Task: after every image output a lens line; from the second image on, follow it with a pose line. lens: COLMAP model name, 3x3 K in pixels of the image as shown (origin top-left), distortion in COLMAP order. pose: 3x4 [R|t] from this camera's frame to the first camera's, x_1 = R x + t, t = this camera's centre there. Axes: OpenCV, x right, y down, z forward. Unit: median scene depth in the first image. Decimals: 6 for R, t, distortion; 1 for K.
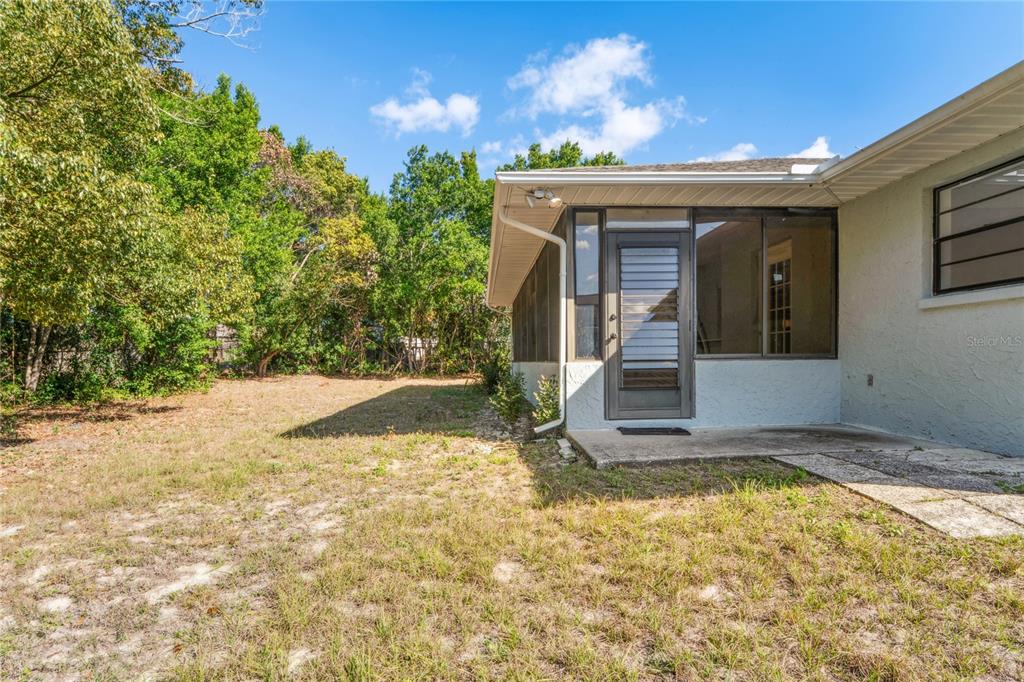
lens RADIAL K [[527.1, 0, 505.3], [0, 527.1, 367.2], [0, 0, 1]] dist [0.000019, 0.000657]
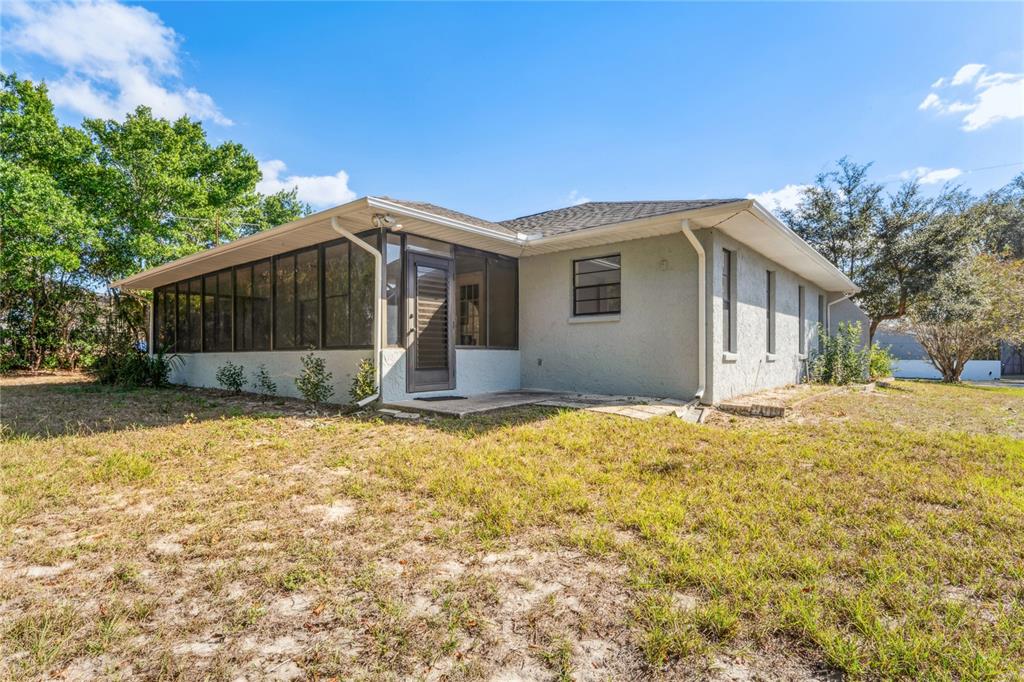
lens RADIAL K [[527.1, 0, 507.4], [0, 527.1, 346.4], [0, 0, 1]] dist [0.000019, 0.000657]
pose [[0.664965, 0.022553, 0.746534, -0.631297], [0.005425, 0.999372, -0.035024, 0.030773], [-0.746854, 0.027339, 0.664425, -0.070277]]
